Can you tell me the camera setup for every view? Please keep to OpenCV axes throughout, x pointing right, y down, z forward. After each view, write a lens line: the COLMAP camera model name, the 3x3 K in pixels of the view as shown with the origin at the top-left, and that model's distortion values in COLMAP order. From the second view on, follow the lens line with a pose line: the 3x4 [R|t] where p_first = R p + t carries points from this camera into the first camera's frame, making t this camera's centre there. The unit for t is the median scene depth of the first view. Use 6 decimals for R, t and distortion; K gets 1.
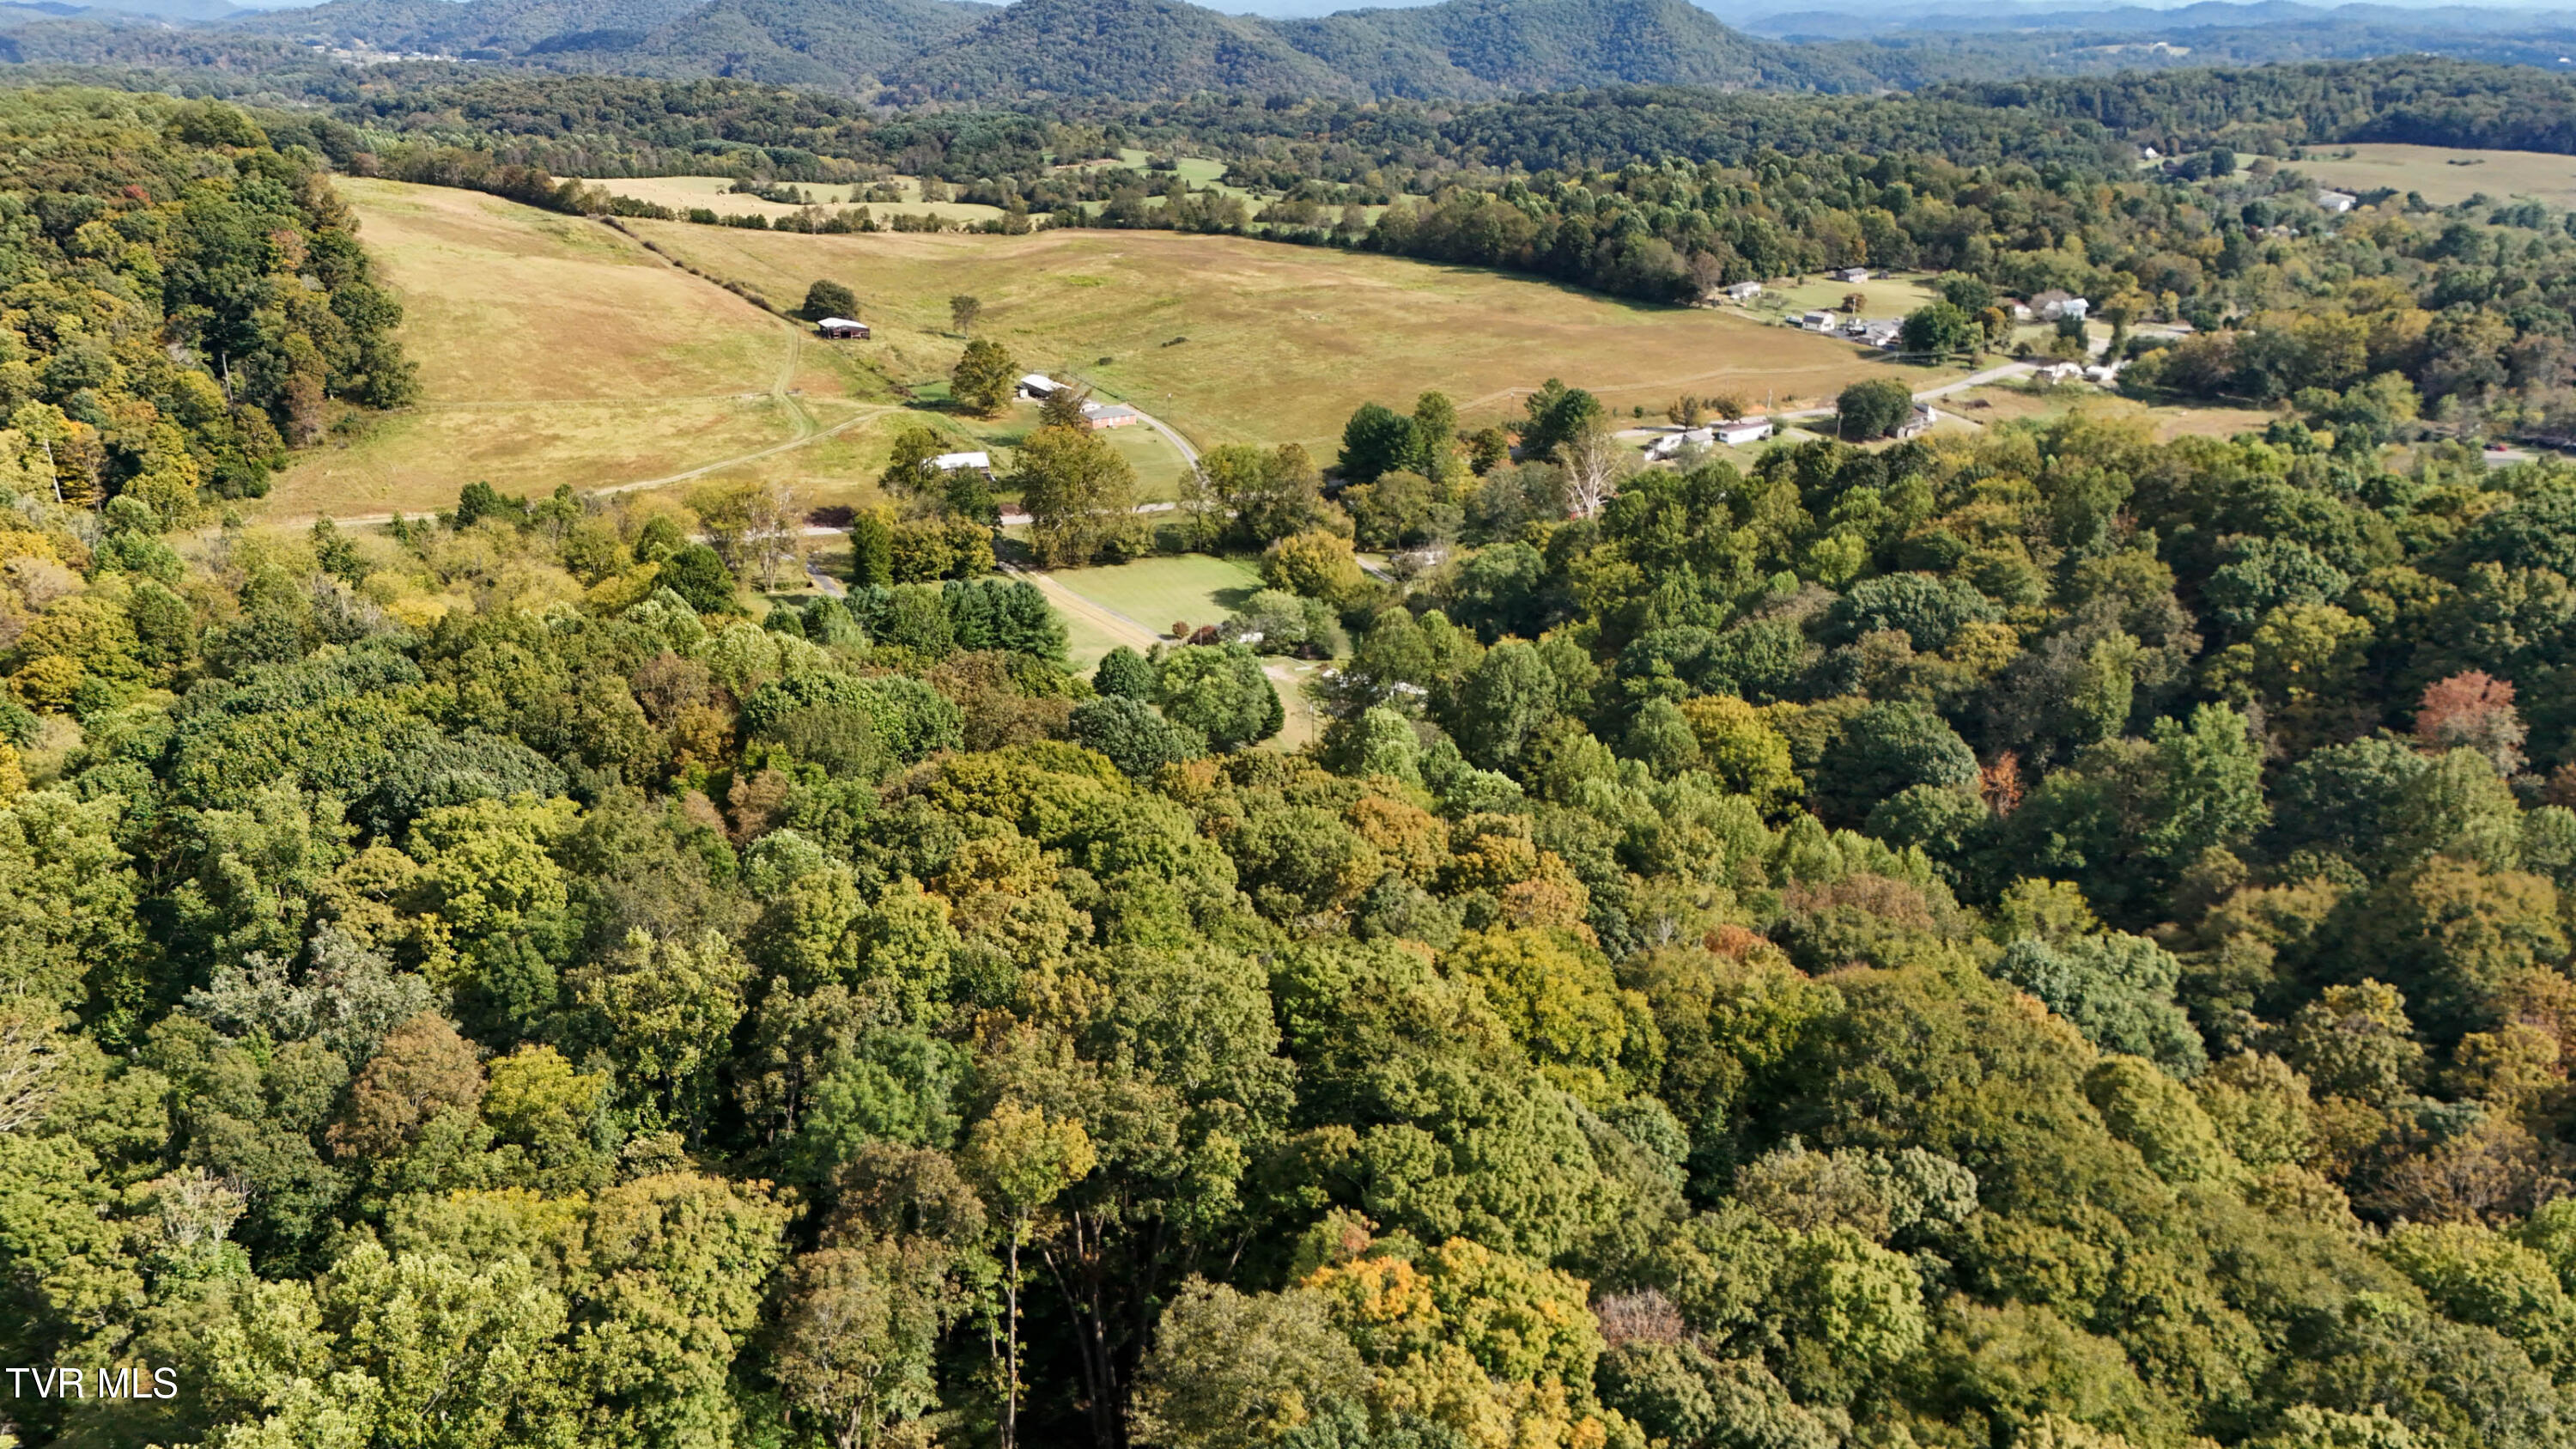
lens RADIAL K [[1897.8, 0, 1305.0], [0, 1897.8, 733.6], [0, 0, 1]] dist [0.079824, -0.073144]
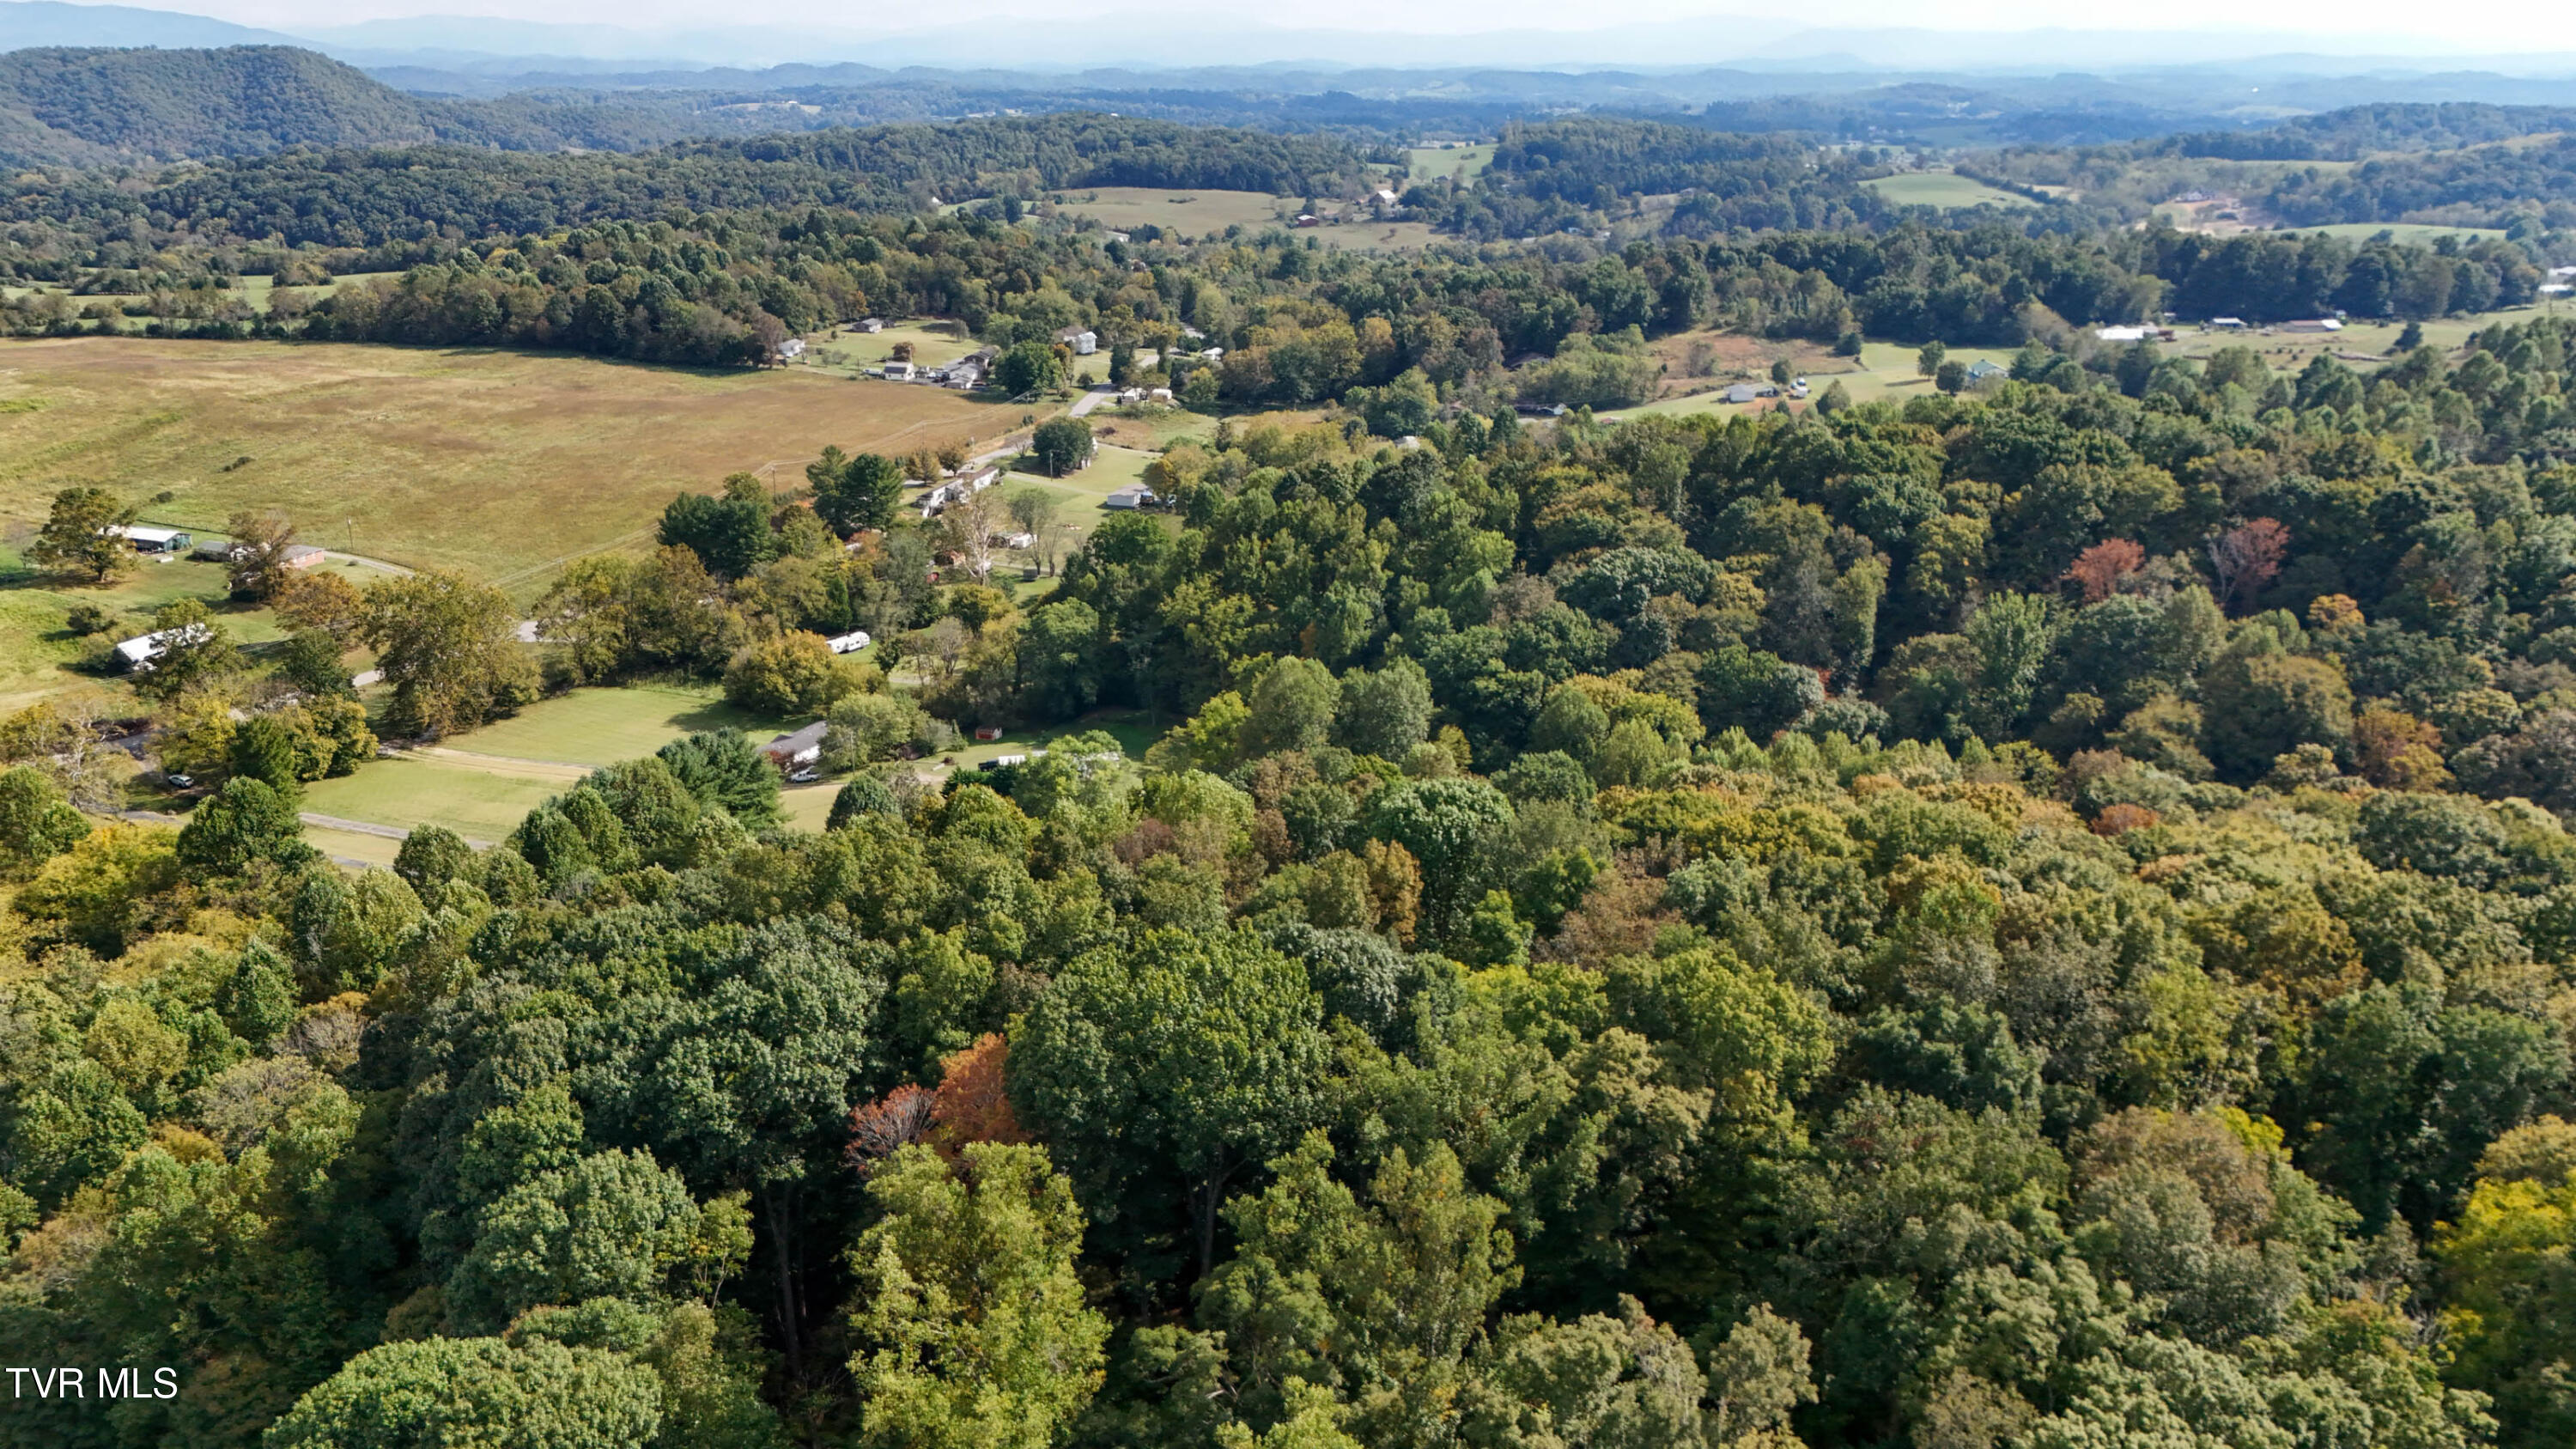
lens RADIAL K [[1897.8, 0, 1305.3], [0, 1897.8, 723.5], [0, 0, 1]] dist [0.079824, -0.073144]
pose [[0.778360, -0.207840, 0.592417, -0.216937], [0.226081, 0.973098, 0.044354, -0.029497], [-0.585698, 0.099411, 0.804410, 0.073082]]
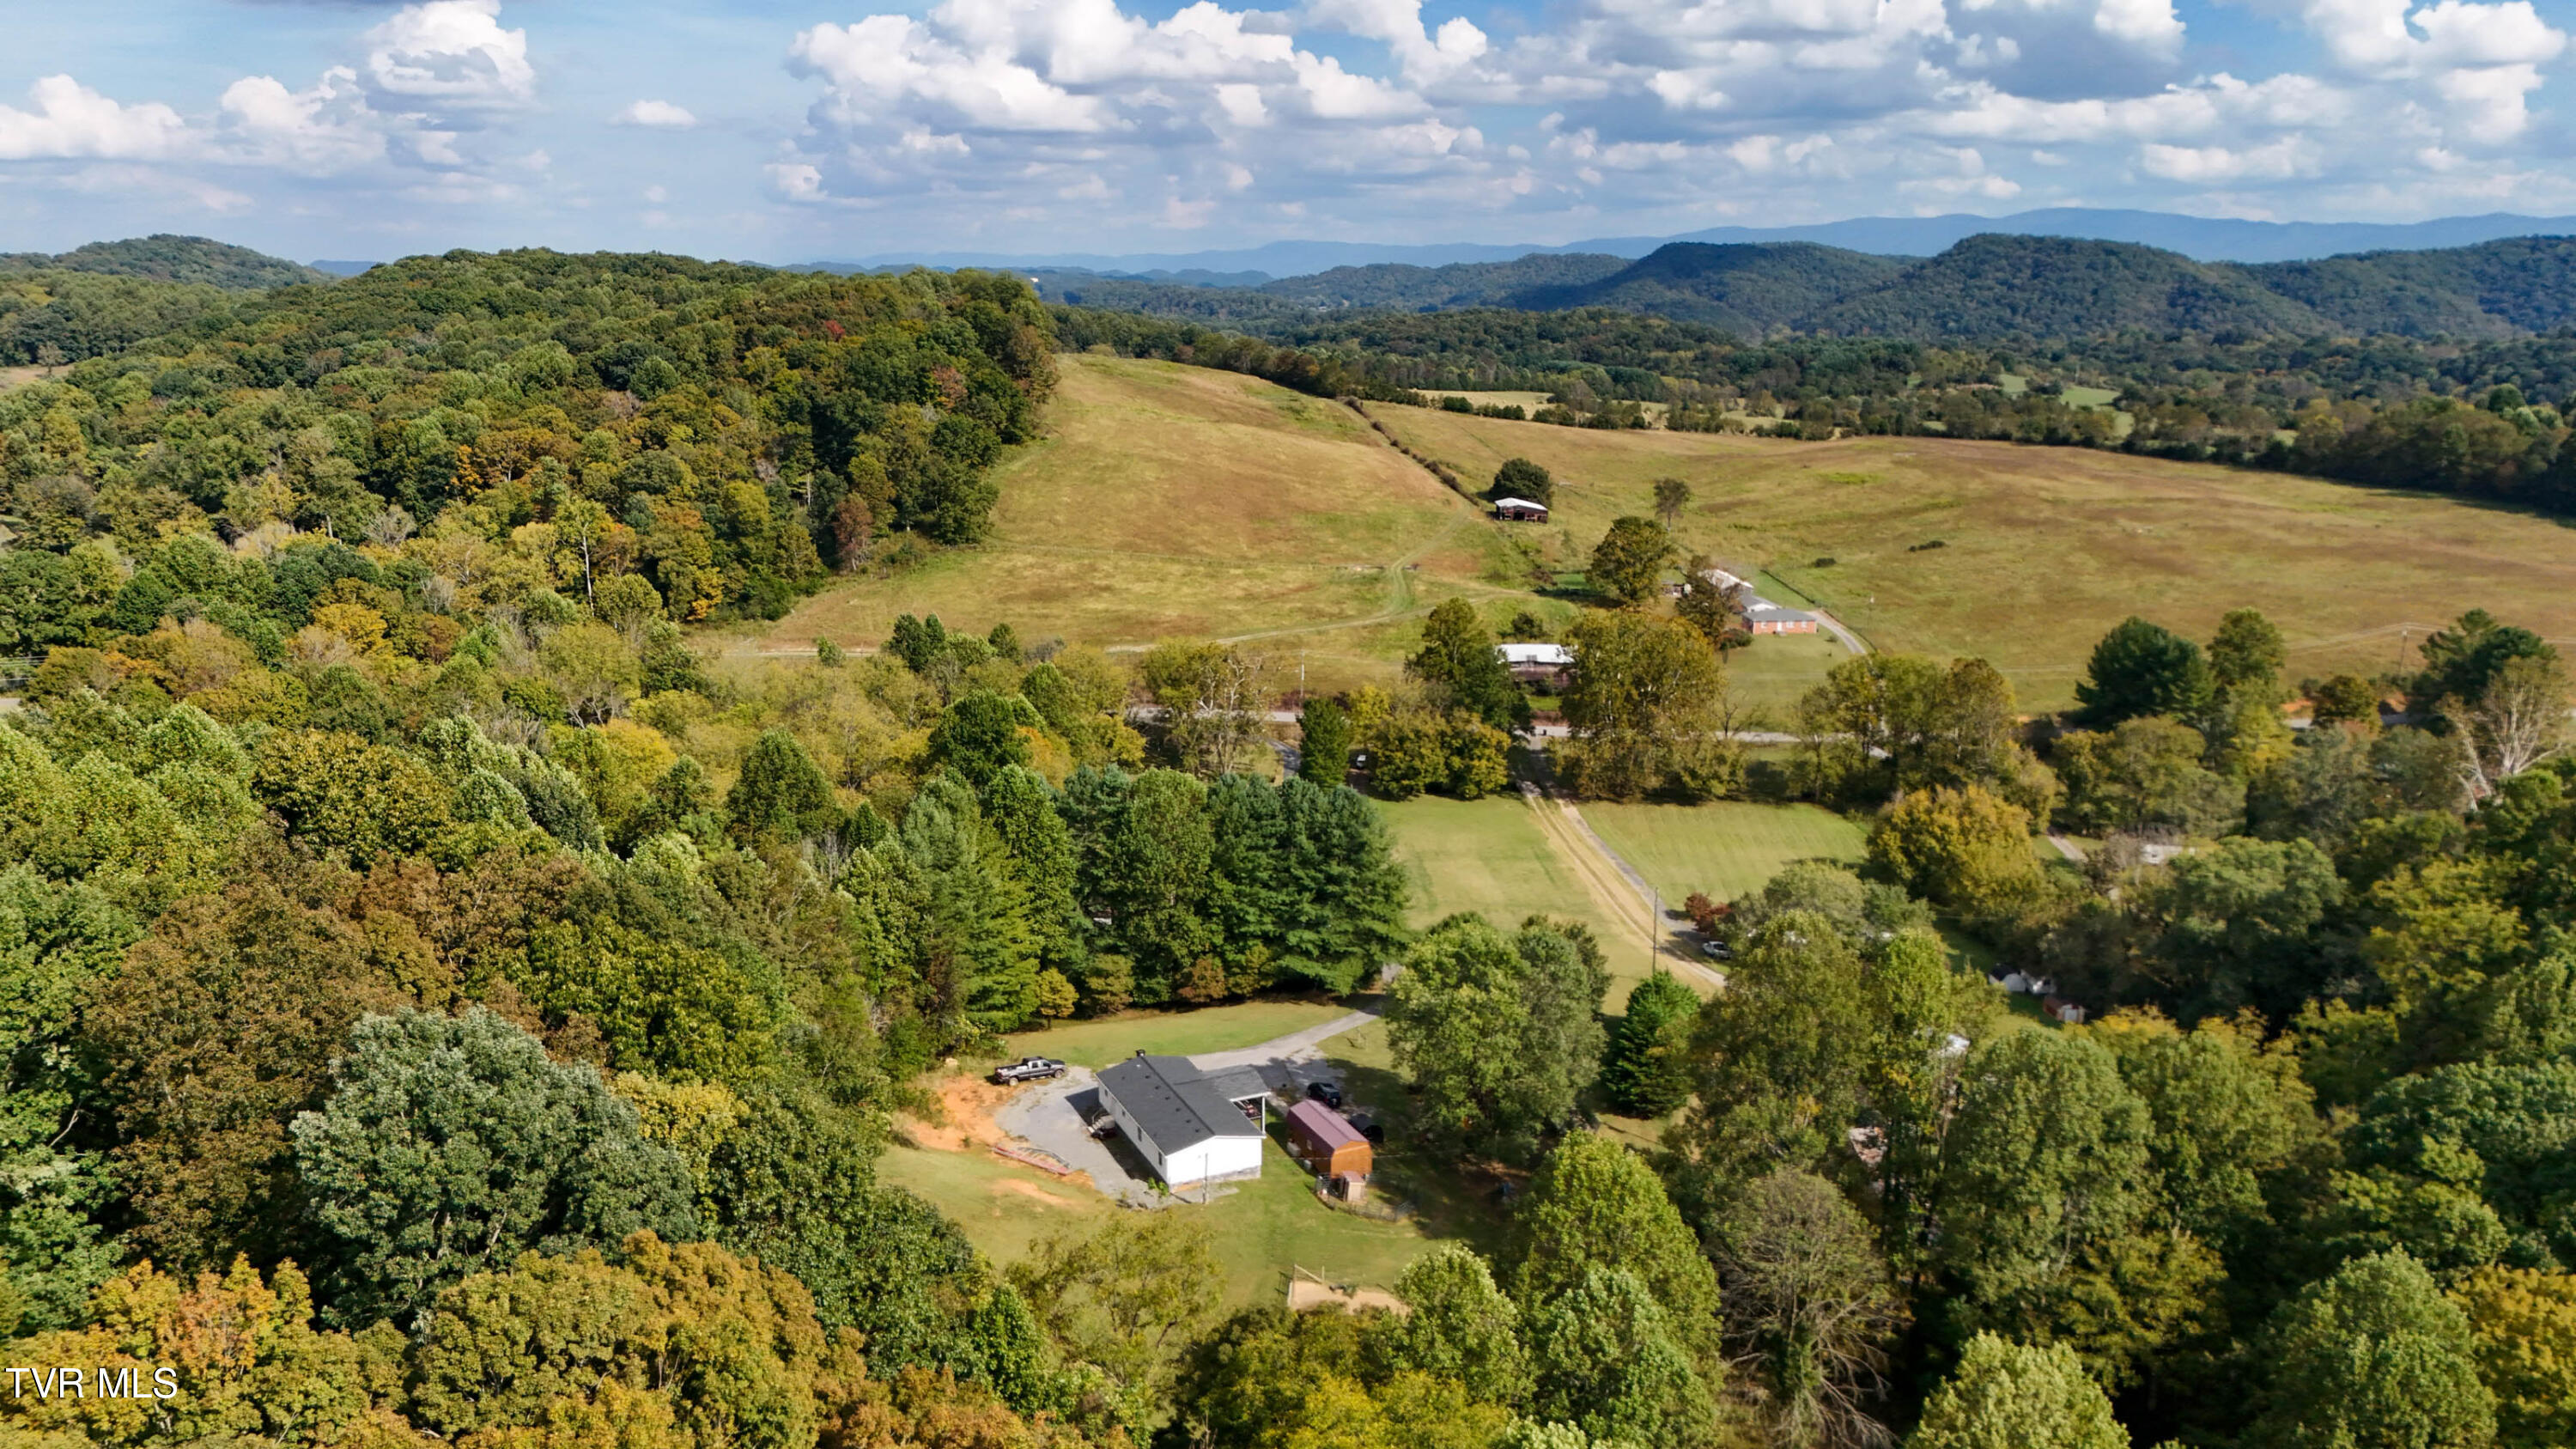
lens RADIAL K [[1897.8, 0, 1294.2], [0, 1897.8, 722.5], [0, 0, 1]] dist [0.079824, -0.073144]
pose [[0.887660, 0.103596, -0.448696, 0.056700], [-0.163537, 0.981771, -0.096853, -0.017991], [0.430483, 0.159351, 0.888421, 0.203074]]
